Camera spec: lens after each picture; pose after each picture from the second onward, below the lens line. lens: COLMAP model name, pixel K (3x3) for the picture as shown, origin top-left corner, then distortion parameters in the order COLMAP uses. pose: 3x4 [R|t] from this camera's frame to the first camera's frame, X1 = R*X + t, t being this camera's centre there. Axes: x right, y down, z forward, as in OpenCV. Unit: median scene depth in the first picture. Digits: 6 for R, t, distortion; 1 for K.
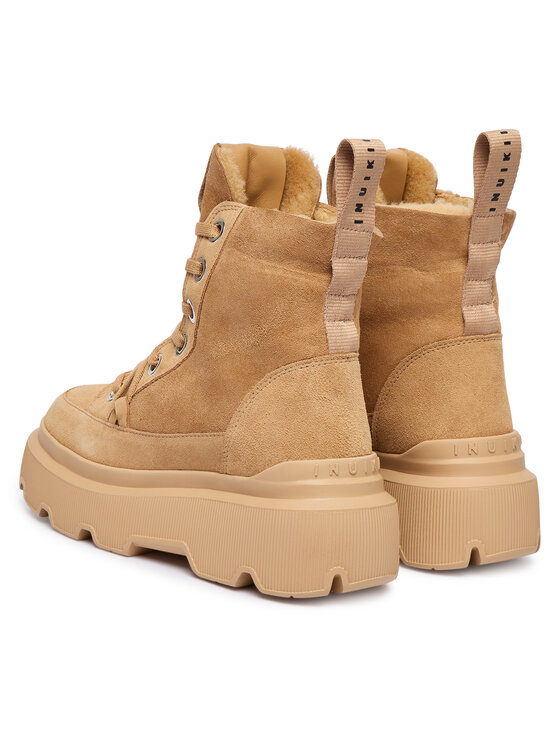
lens RADIAL K [[1601.6, 0, 280.0], [0, 1601.6, 373.0], [0, 0, 1]] dist [0.089531, 0.114393]
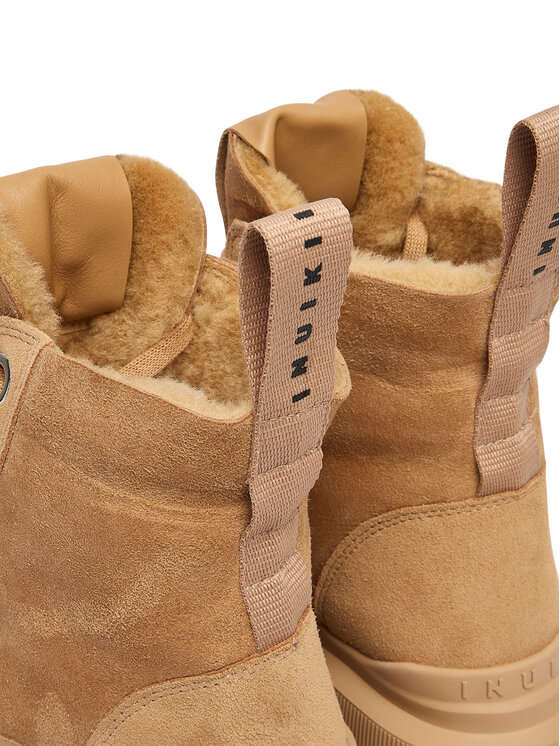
lens RADIAL K [[762.4, 0, 280.0], [0, 762.4, 373.0], [0, 0, 1]] dist [-0.016200, -0.021377]
pose [[0.990710, -0.096519, 0.095797, 0.022811], [0.049025, 0.910574, 0.410427, -0.182174], [-0.126844, -0.401918, 0.906847, 0.788136]]
